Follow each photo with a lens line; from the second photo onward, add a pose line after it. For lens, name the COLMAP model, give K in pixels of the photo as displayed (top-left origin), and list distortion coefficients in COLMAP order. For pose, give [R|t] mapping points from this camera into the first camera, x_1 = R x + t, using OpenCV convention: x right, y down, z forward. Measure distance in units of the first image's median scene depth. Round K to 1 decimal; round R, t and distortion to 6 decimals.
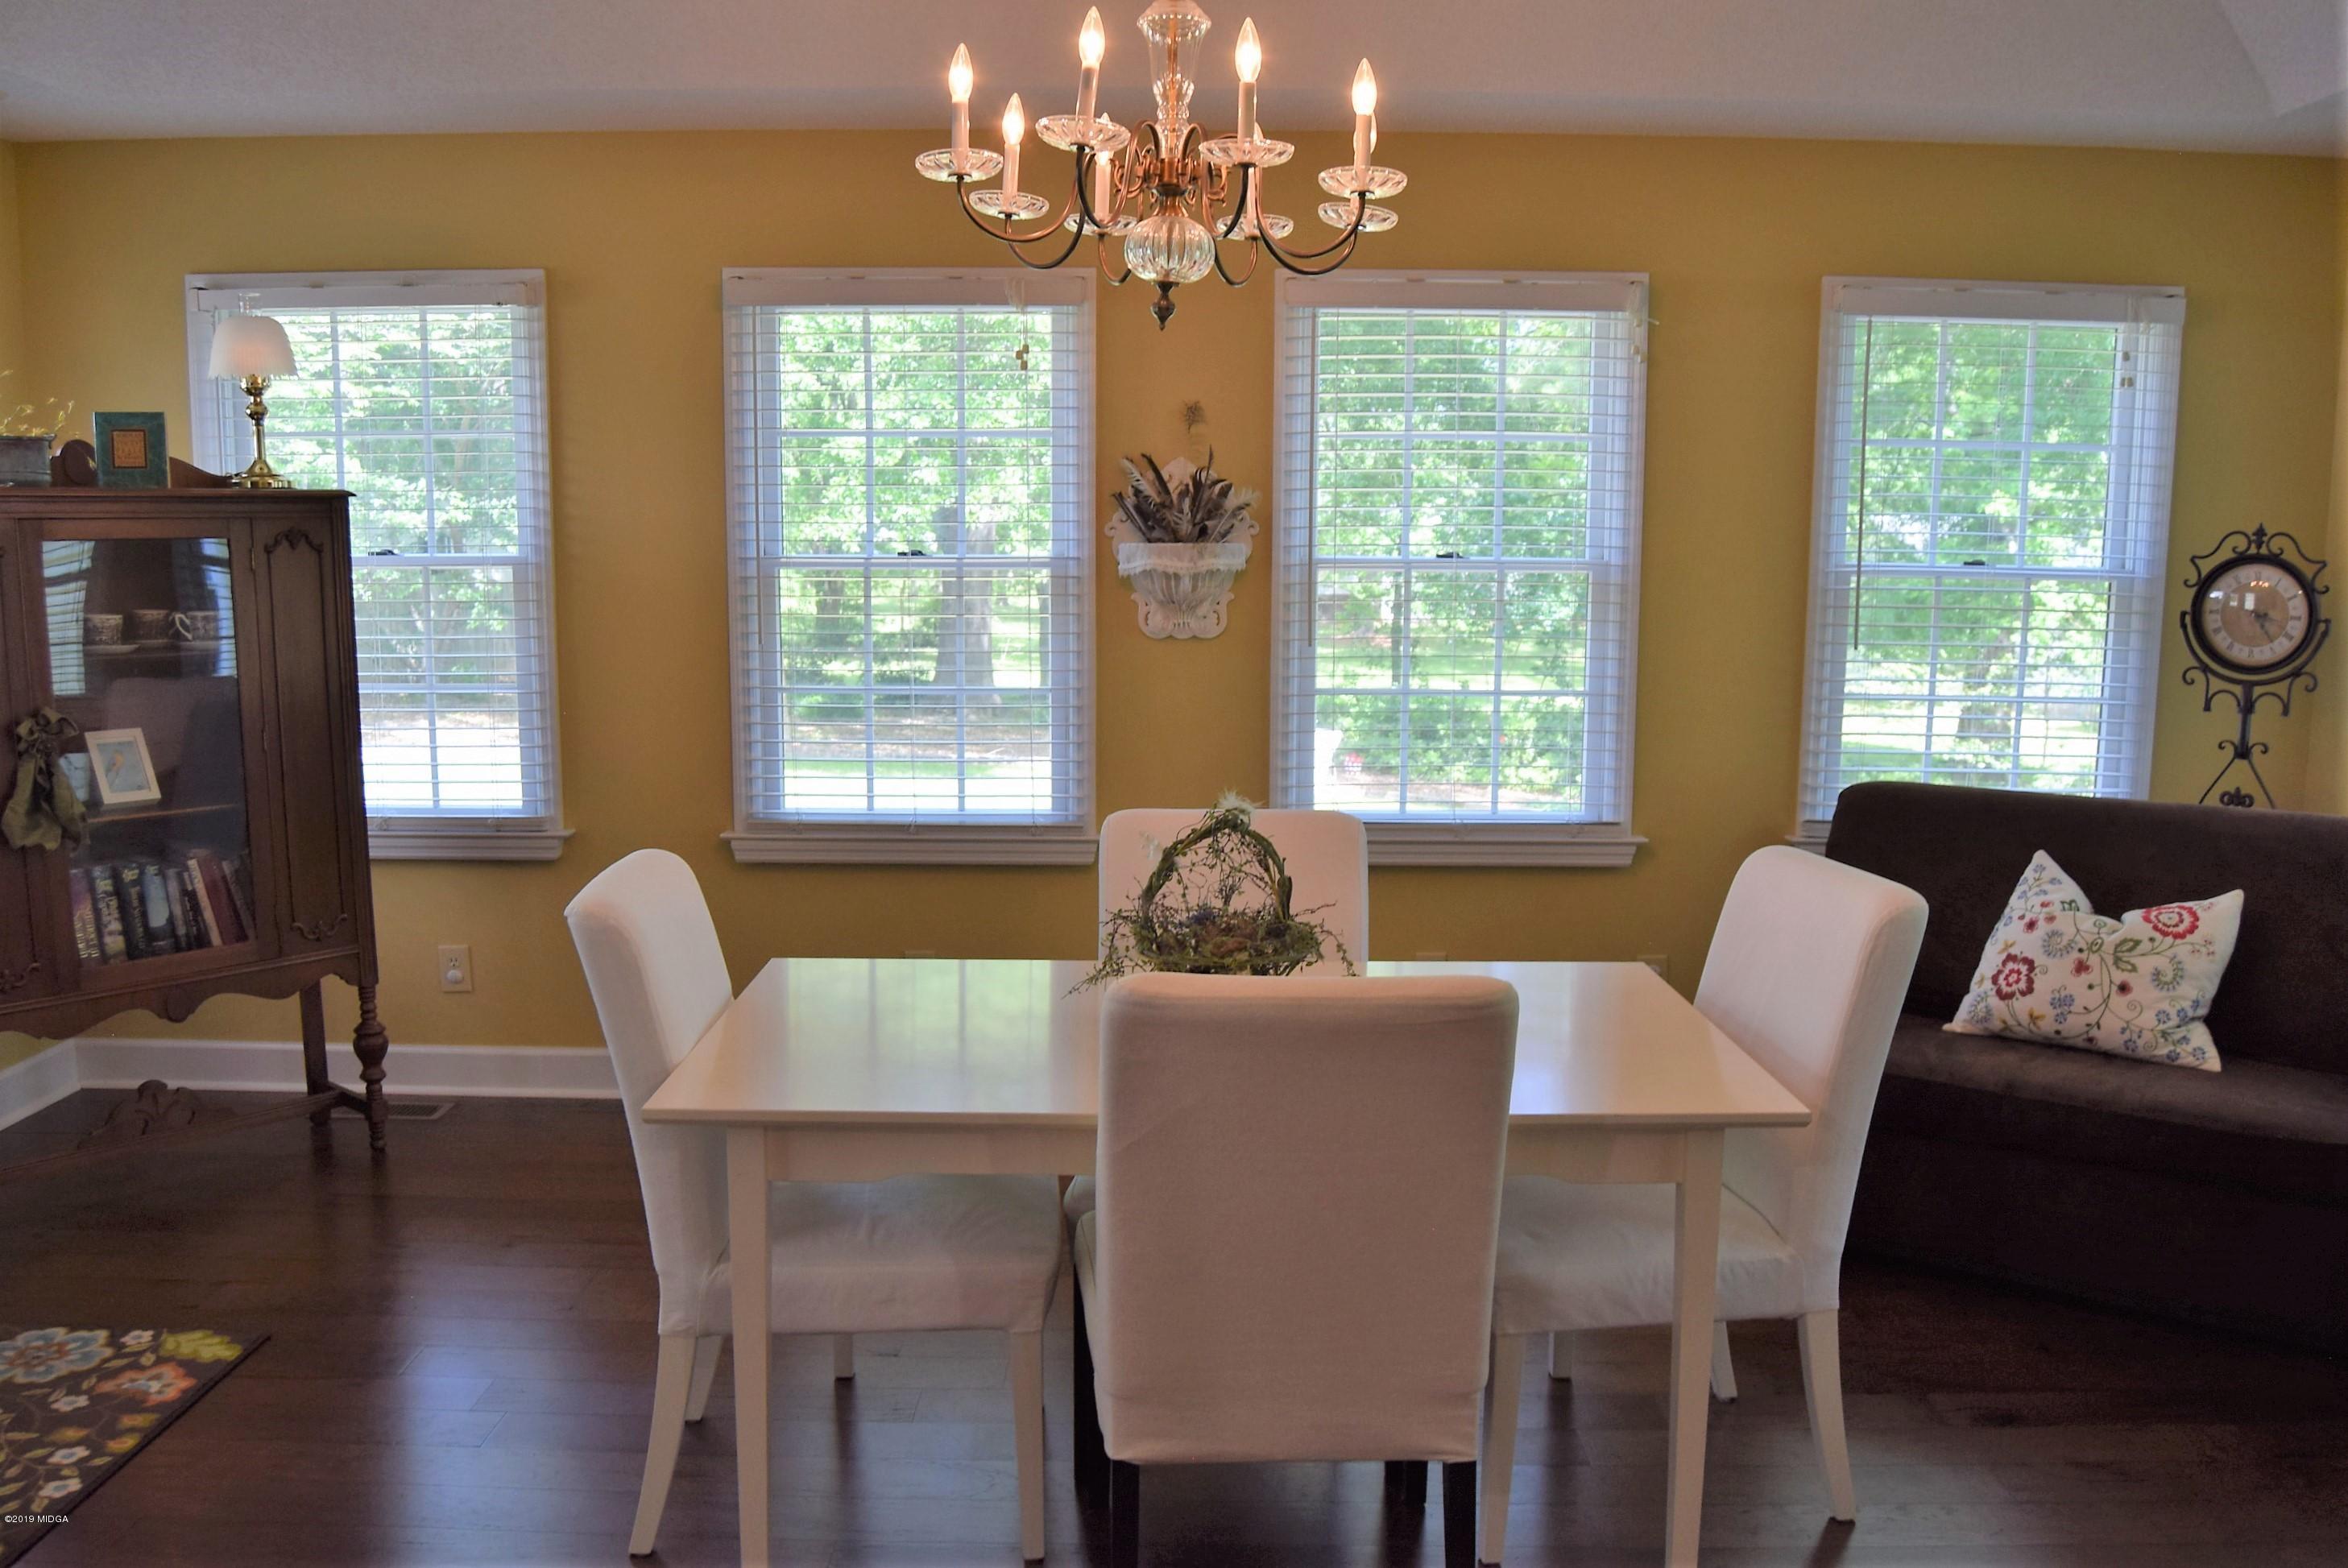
lens RADIAL K [[1857.4, 0, 1176.0], [0, 1857.4, 786.7], [0, 0, 1]] dist [-0.093388, 0.033888]
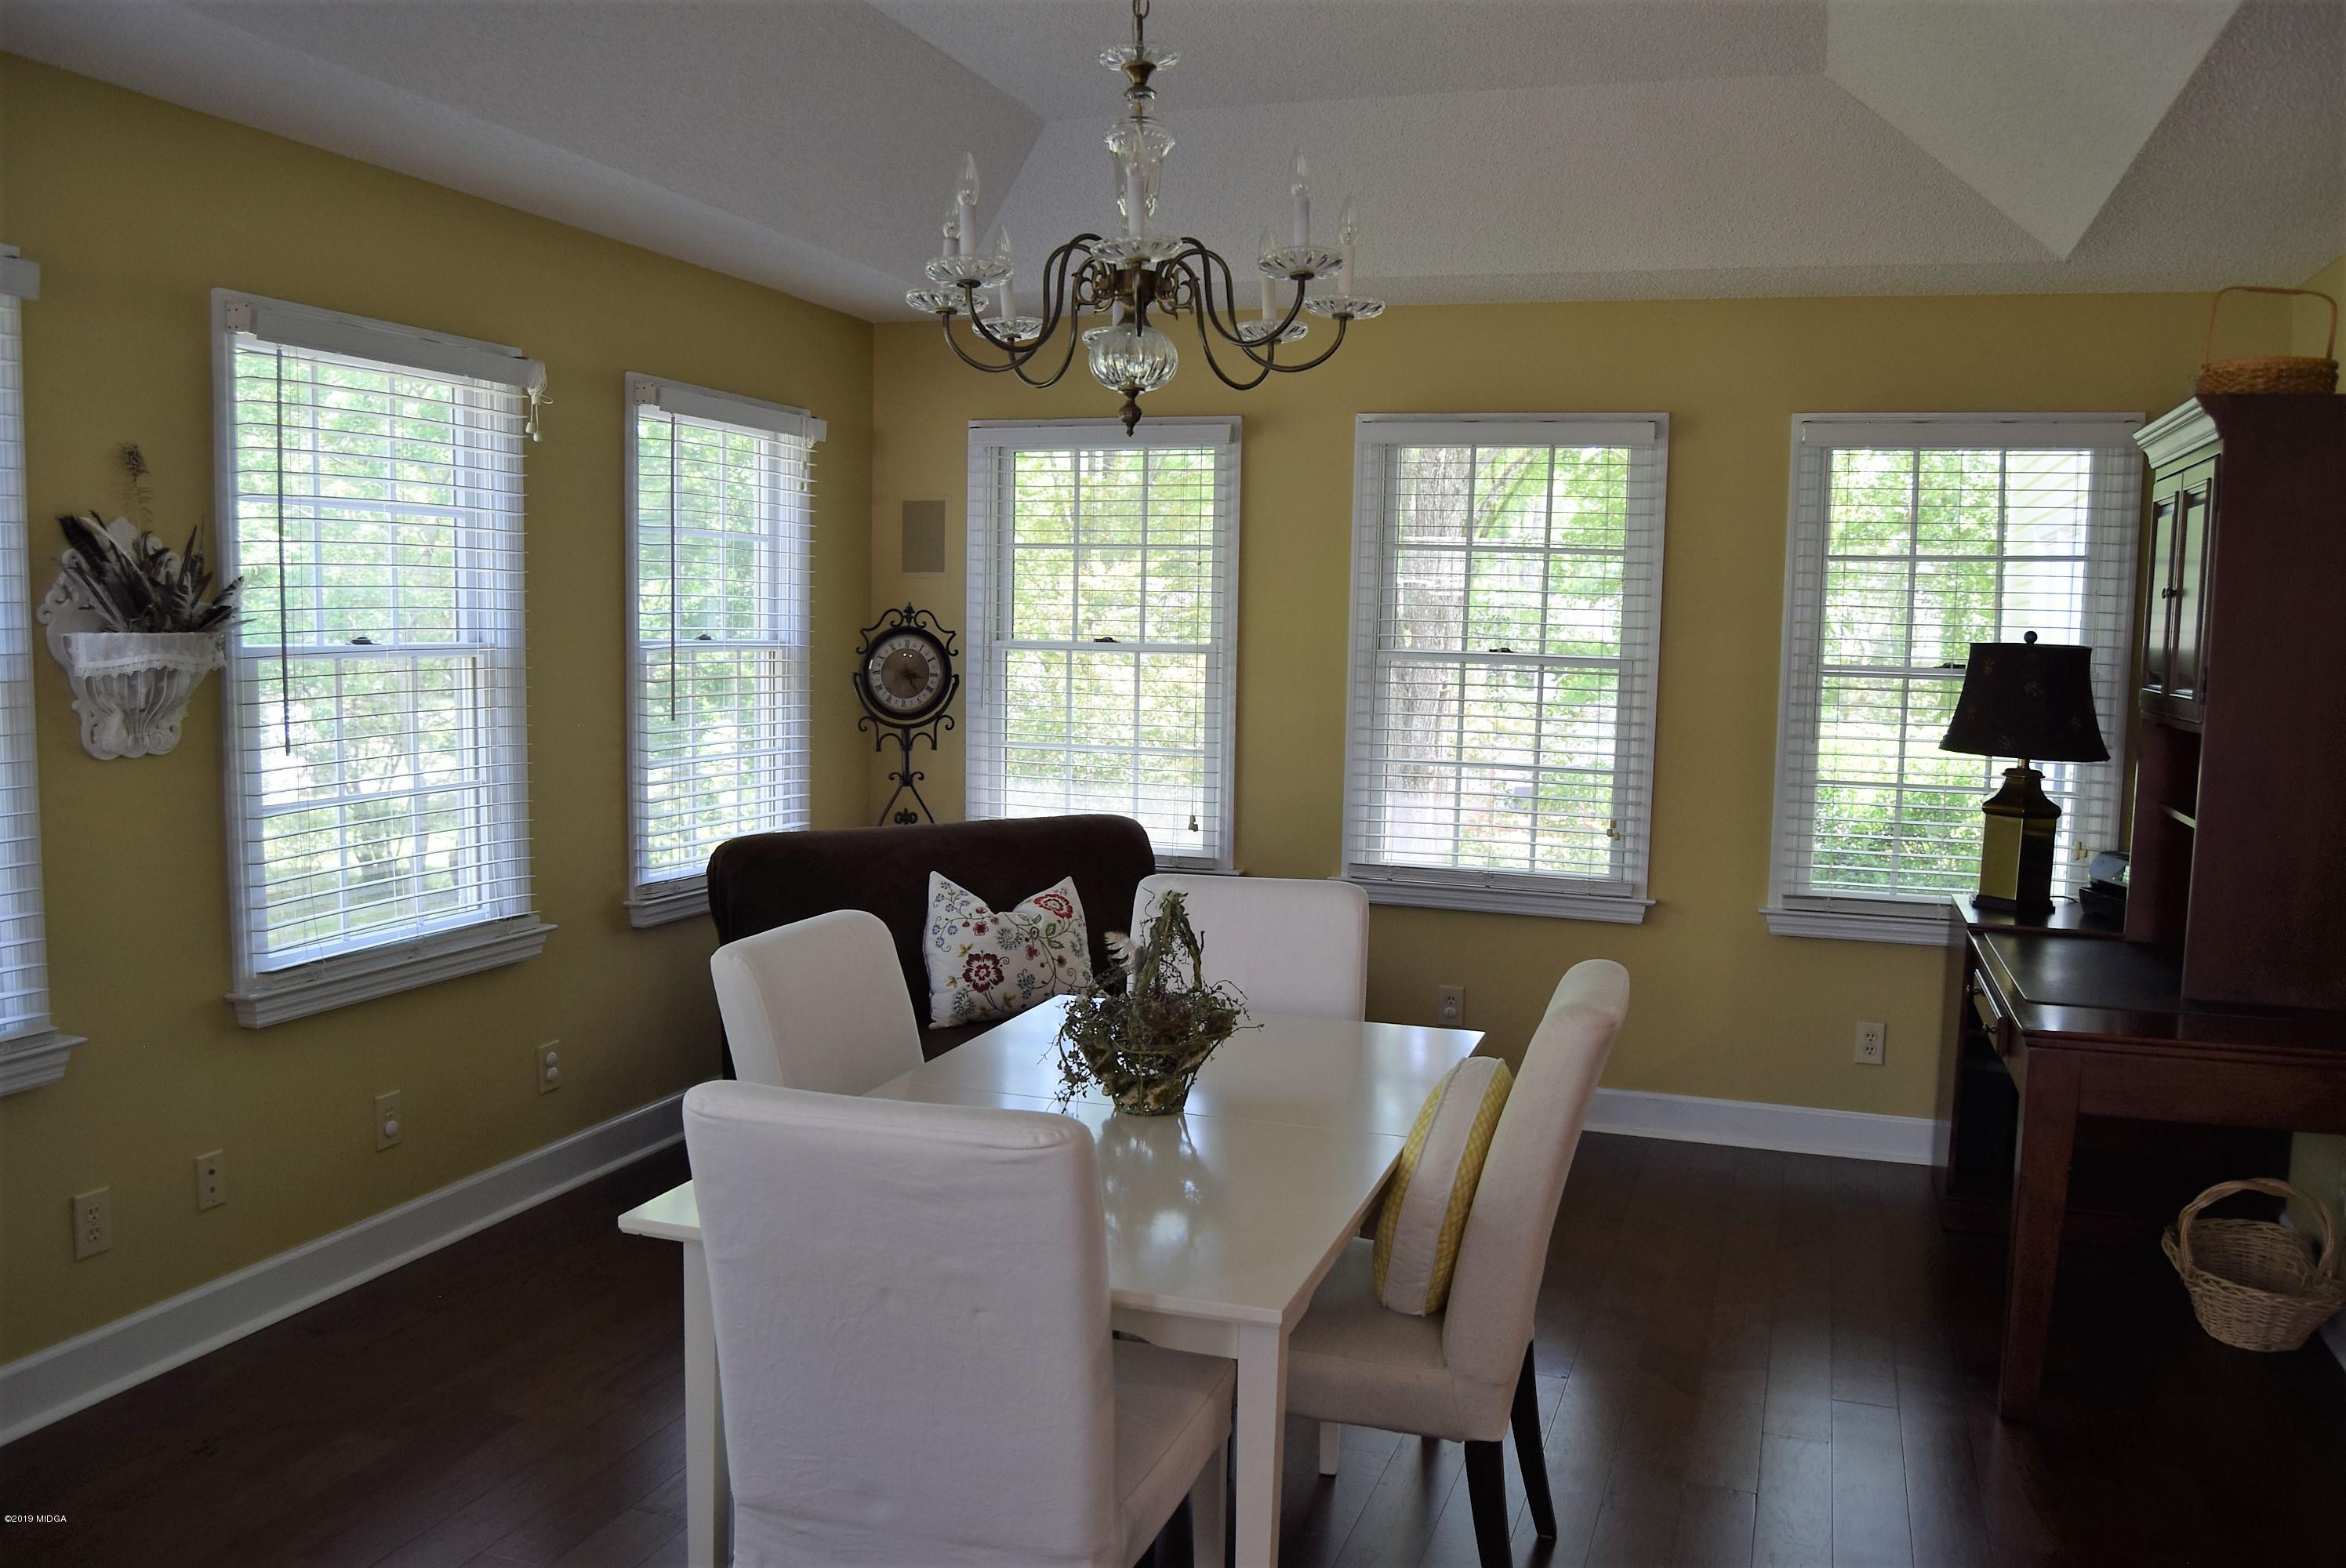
lens RADIAL K [[1855.9, 0, 1173.1], [0, 1855.9, 789.5], [0, 0, 1]] dist [-0.093388, 0.033888]
pose [[0.326716, -0.089049, 0.940918, -0.588989], [0.111415, 0.992239, 0.055219, -0.064775], [-0.938533, 0.086791, 0.334101, 0.385401]]
